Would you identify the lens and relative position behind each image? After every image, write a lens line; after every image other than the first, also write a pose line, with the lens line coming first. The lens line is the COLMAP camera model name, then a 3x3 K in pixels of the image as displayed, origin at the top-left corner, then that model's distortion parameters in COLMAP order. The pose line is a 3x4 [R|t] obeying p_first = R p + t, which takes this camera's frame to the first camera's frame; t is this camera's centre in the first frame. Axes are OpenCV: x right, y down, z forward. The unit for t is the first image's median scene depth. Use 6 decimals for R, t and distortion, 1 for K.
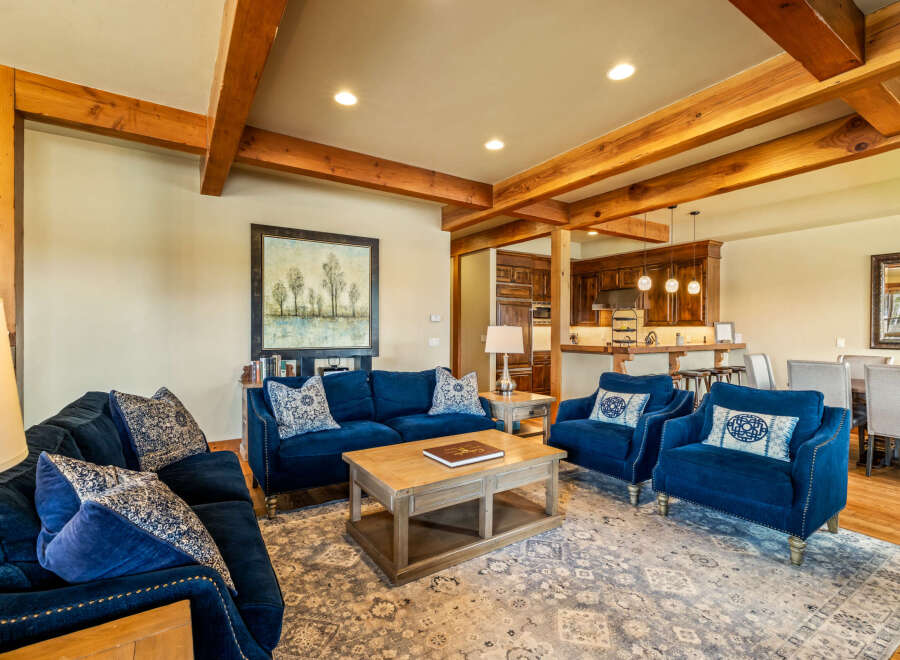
lens RADIAL K [[430.5, 0, 446.7], [0, 430.5, 326.8], [0, 0, 1]] dist [-0.003354, -0.000067]
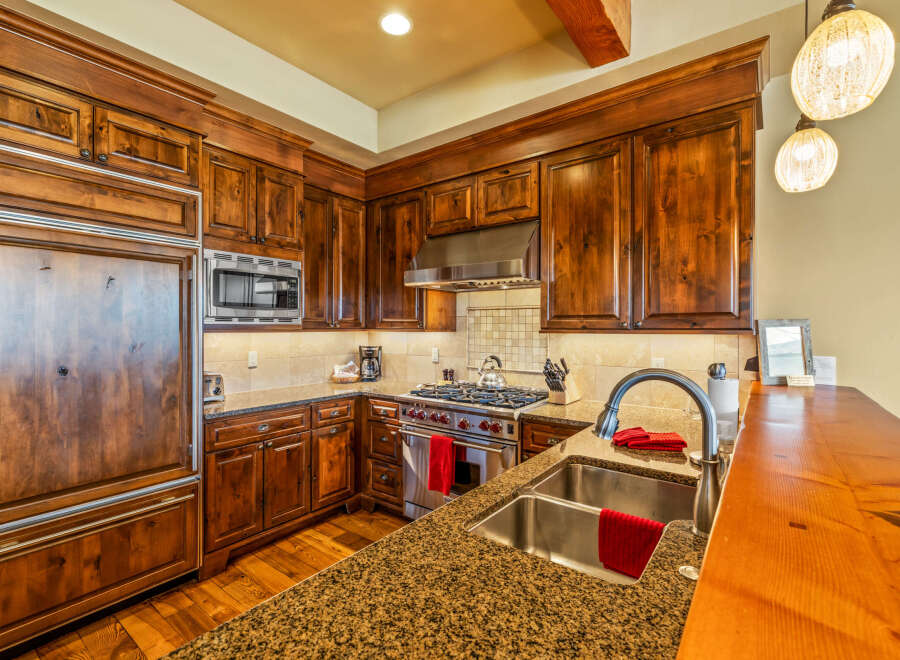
lens RADIAL K [[430.5, 0, 446.7], [0, 430.5, 326.8], [0, 0, 1]] dist [-0.003354, -0.000067]
pose [[0.943292, 0.000606, 0.331963, 0.275084], [-0.000966, 0.999999, 0.000918, -0.005269], [-0.331962, -0.001187, 0.943292, 0.706101]]
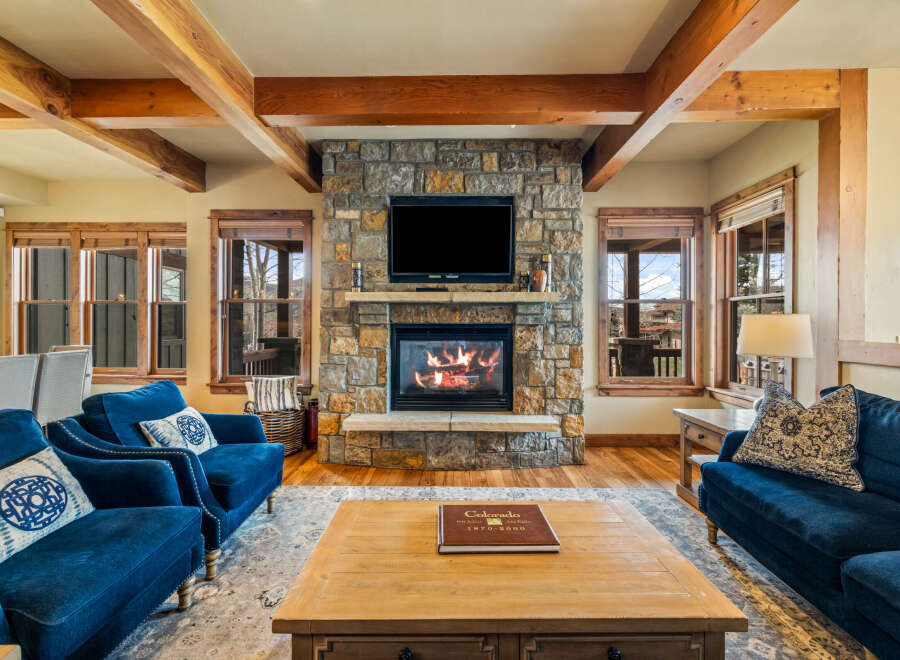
lens RADIAL K [[430.5, 0, 446.7], [0, 430.5, 326.8], [0, 0, 1]] dist [-0.003354, -0.000067]
pose [[-0.836563, -0.009746, 0.547784, -0.082853], [-0.009238, 0.999951, 0.003683, 0.006990], [-0.547792, -0.001979, -0.836612, 0.560015]]
